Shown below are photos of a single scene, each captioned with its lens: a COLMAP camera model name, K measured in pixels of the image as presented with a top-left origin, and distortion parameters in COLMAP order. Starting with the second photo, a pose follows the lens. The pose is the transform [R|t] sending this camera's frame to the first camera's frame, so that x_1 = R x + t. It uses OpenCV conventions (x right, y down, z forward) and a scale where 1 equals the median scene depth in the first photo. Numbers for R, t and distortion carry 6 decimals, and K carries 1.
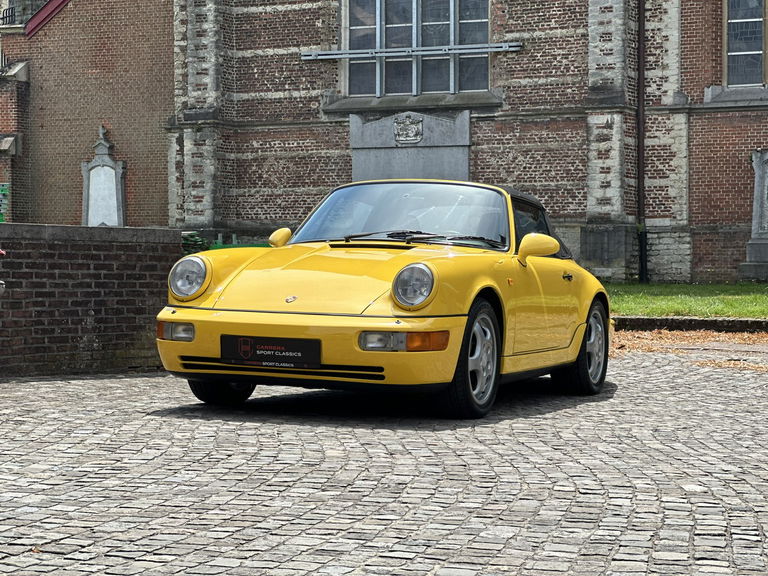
lens RADIAL K [[1717.3, 0, 384.0], [0, 1717.3, 288.0], [0, 0, 1]] dist [-0.013197, 2.172492]
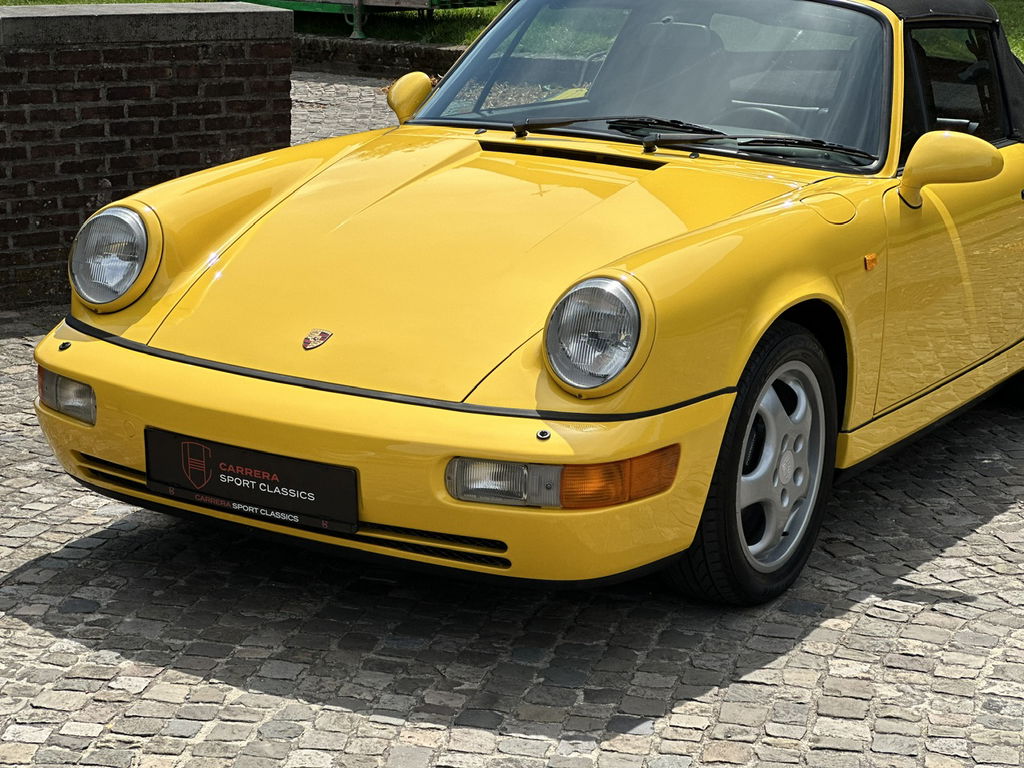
lens RADIAL K [[2289.7, 0, 512.0], [0, 2289.7, 384.0], [0, 0, 1]] dist [-0.013197, 2.172492]
pose [[0.987163, 0.043052, -0.153803, 0.026224], [-0.008660, 0.975997, 0.217614, -0.034422], [0.159480, -0.213488, 0.963841, 0.149818]]
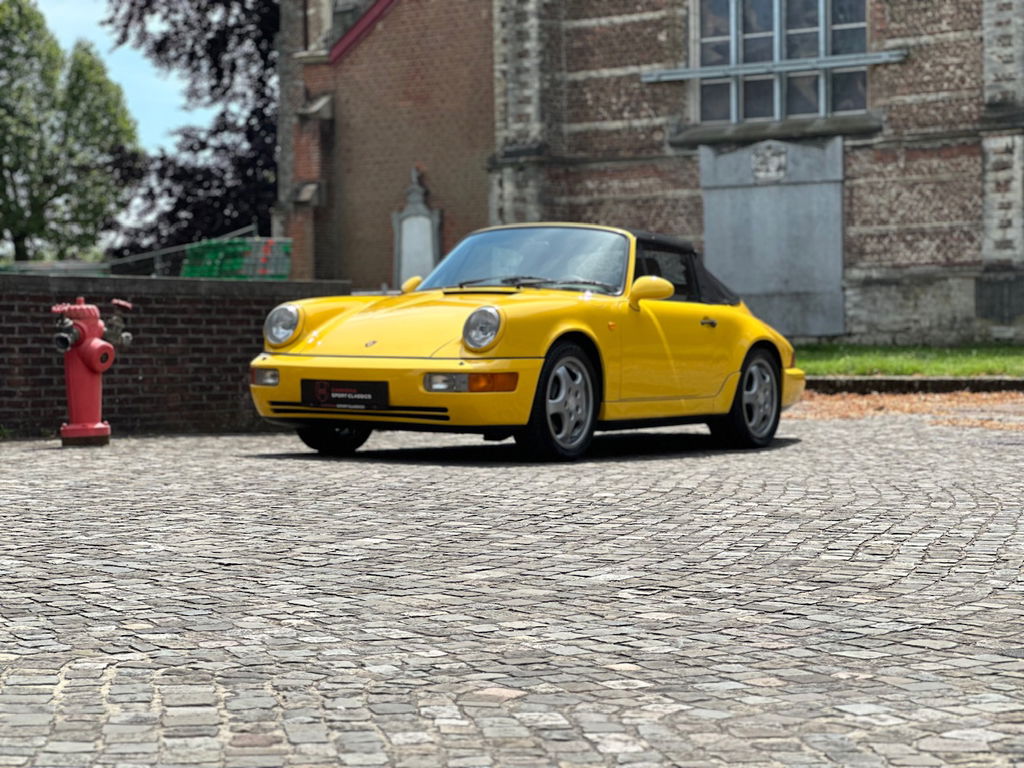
lens RADIAL K [[2289.7, 0, 512.0], [0, 2289.7, 384.0], [0, 0, 1]] dist [-0.013197, 2.172492]
pose [[0.985147, -0.010383, -0.171400, 0.084838], [0.011180, 0.999931, 0.003689, 0.008531], [0.171350, -0.005551, 0.985195, -0.105594]]
